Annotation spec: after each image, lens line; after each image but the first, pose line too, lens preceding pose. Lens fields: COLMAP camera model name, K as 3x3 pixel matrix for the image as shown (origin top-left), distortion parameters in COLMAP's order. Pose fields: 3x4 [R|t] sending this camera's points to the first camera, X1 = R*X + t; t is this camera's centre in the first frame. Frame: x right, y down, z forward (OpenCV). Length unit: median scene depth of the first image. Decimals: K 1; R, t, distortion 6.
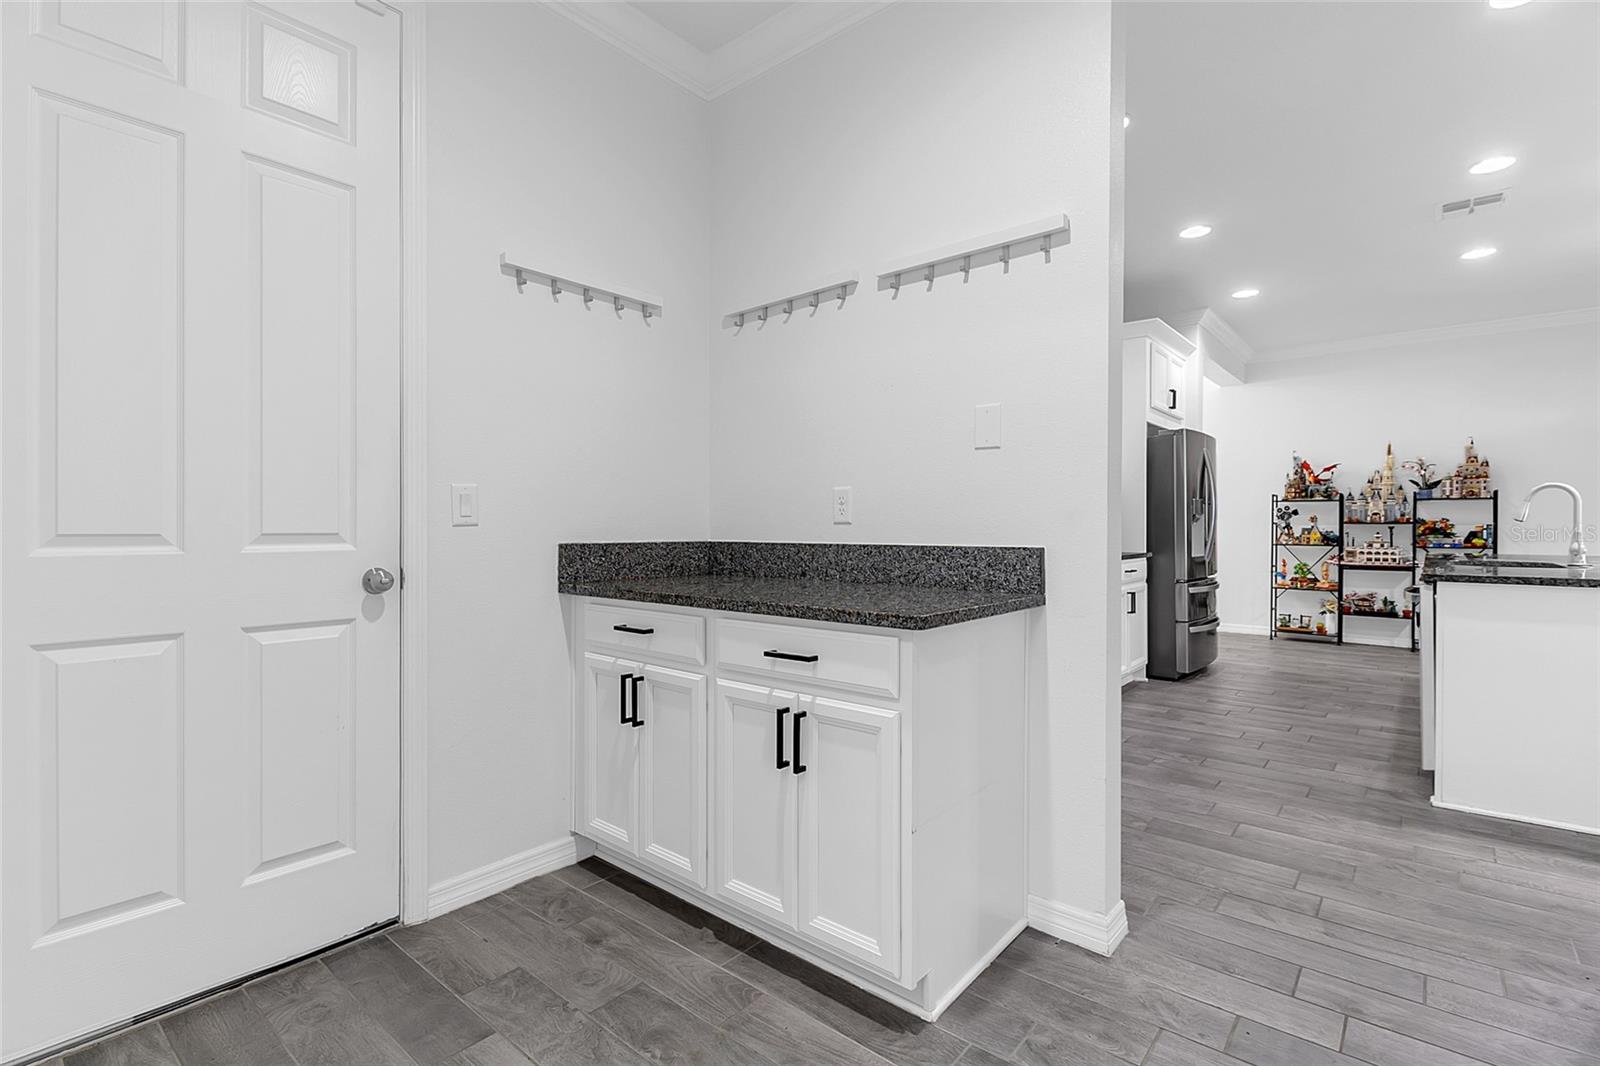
lens RADIAL K [[749.1, 0, 800.0], [0, 749.1, 533.0], [0, 0, 1]] dist [0.005149, -0.001394]
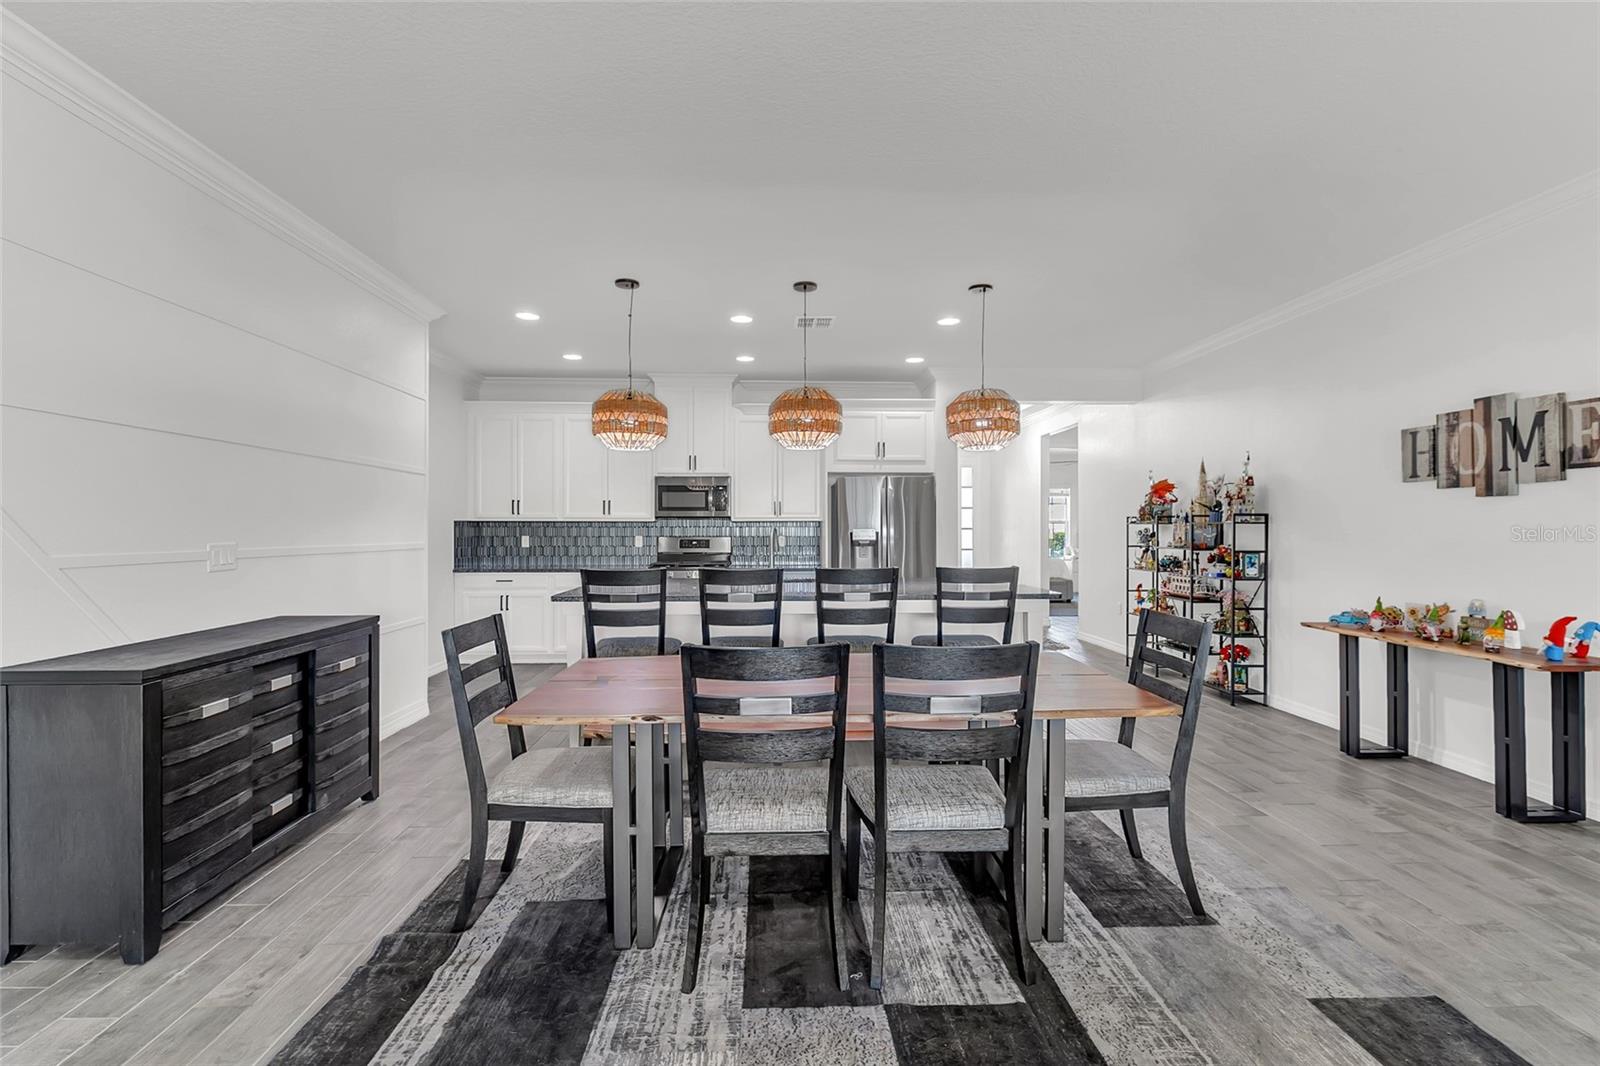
lens RADIAL K [[774.0, 0, 800.0], [0, 774.0, 533.0], [0, 0, 1]] dist [0.004455, -0.000656]
pose [[0.663971, 0.003528, -0.747750, 1.165272], [-0.006742, 0.999976, -0.001269, -0.027291], [0.747728, 0.005884, 0.663979, 0.013251]]
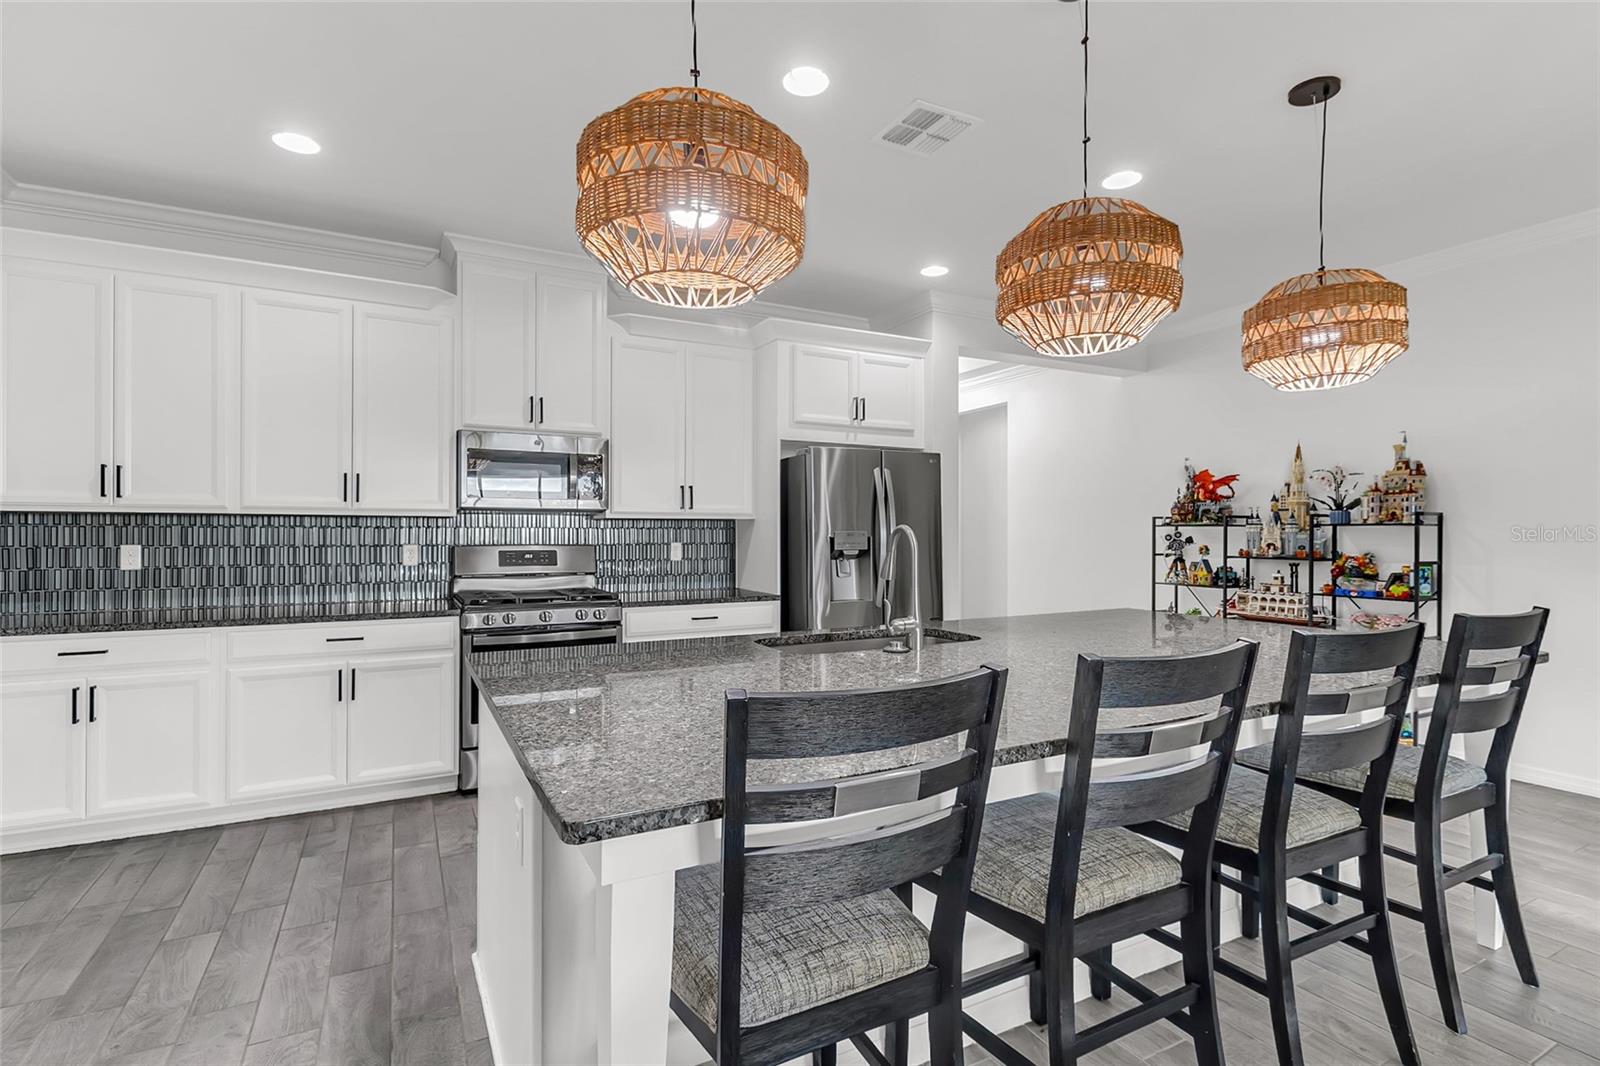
lens RADIAL K [[749.1, 0, 800.0], [0, 749.1, 533.0], [0, 0, 1]] dist [0.005149, -0.001394]
pose [[0.928148, 0.000987, -0.372210, 0.615094], [-0.004802, 0.999945, -0.009322, -0.027542], [0.372181, 0.010439, 0.928102, 0.175073]]
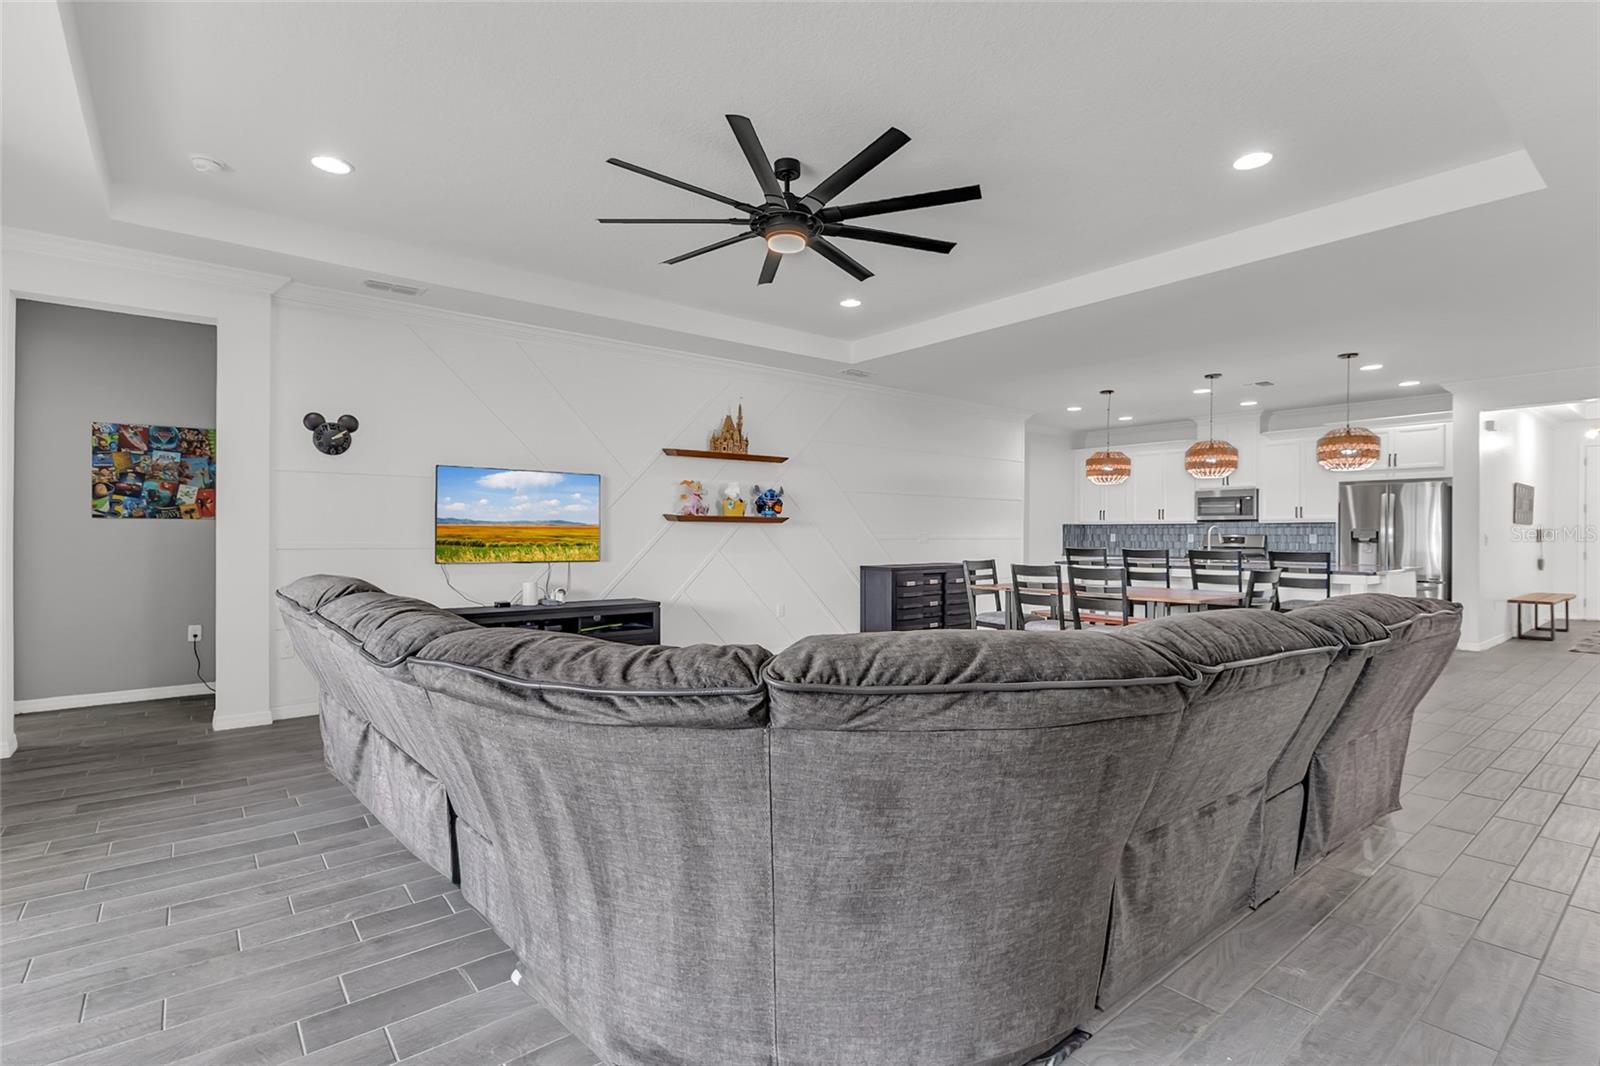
lens RADIAL K [[749.1, 0, 800.0], [0, 749.1, 533.0], [0, 0, 1]] dist [0.005149, -0.001394]
pose [[-0.161231, 0.000990, -0.986916, 1.820984], [-0.009423, 0.999952, 0.002542, -0.021654], [0.986872, 0.009709, -0.161214, 0.062508]]
